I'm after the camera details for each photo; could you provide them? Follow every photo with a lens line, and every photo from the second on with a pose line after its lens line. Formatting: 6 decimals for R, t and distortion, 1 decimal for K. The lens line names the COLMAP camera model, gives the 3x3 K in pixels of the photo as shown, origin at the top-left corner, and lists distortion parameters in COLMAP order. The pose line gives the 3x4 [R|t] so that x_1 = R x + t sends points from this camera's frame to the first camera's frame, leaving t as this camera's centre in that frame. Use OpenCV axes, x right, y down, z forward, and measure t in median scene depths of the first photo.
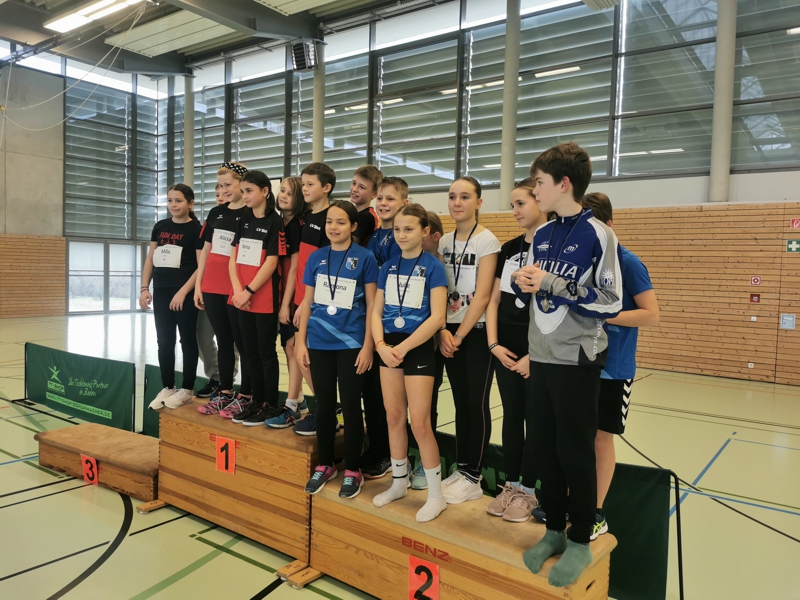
lens RADIAL K [[621.5, 0, 397.9], [0, 621.5, 292.1], [0, 0, 1]] dist [0.081373, -0.111088]
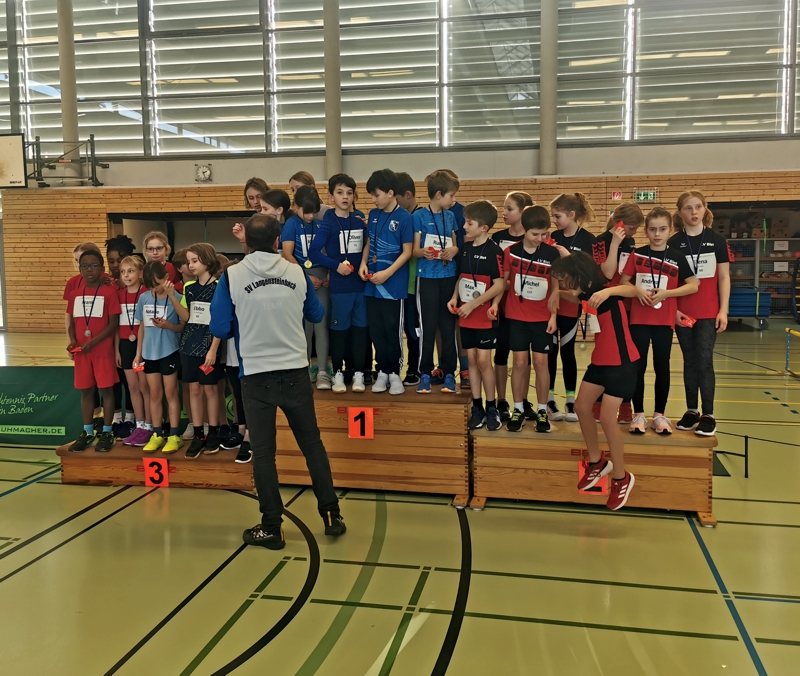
lens RADIAL K [[792.1, 0, 395.8], [0, 792.1, 309.7], [0, 0, 1]] dist [0.050327, -0.020470]
pose [[0.909161, -0.066173, 0.411154, -0.230770], [0.048186, 0.997379, 0.053974, -0.002788], [-0.413648, -0.029259, 0.909967, -0.083371]]
